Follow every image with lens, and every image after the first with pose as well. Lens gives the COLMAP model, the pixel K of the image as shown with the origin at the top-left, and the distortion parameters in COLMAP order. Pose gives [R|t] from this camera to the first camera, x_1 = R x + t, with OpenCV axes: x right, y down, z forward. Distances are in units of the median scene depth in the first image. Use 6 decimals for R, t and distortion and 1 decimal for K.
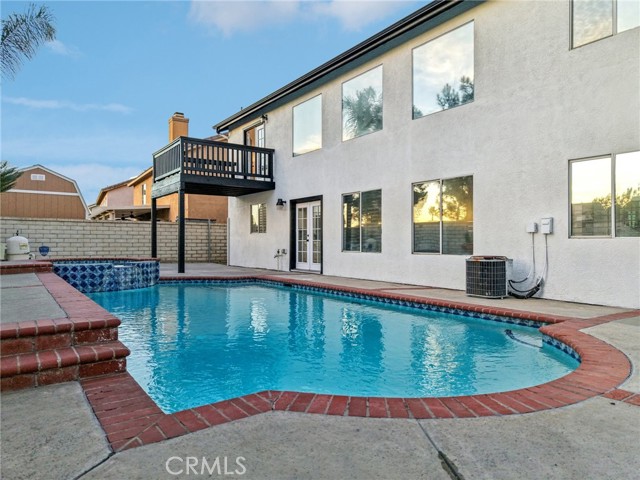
lens RADIAL K [[427.3, 0, 320.3], [0, 427.3, 243.7], [0, 0, 1]] dist [0.053996, -0.061877]
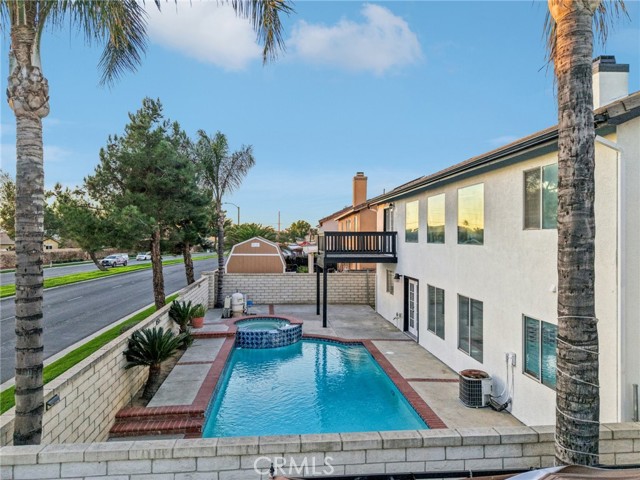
lens RADIAL K [[432.9, 0, 322.0], [0, 432.9, 231.7], [0, 0, 1]] dist [0.018676, -0.003623]
pose [[0.866260, -0.001042, -0.499593, 0.374359], [-0.005658, 0.999913, -0.011896, -0.223702], [0.499562, 0.013132, 0.866179, -0.241569]]
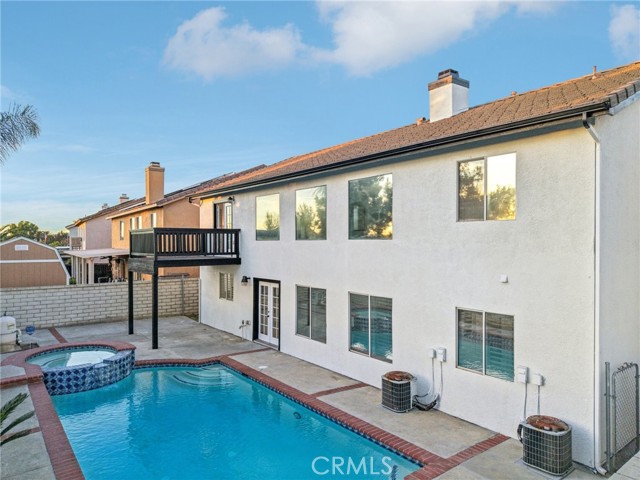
lens RADIAL K [[427.3, 0, 320.3], [0, 427.3, 243.7], [0, 0, 1]] dist [0.053996, -0.061877]
pose [[0.999093, -0.000075, 0.042576, 0.060173], [-0.000090, 0.999993, 0.003862, -0.204609], [-0.042576, -0.003863, 0.999086, -0.142078]]
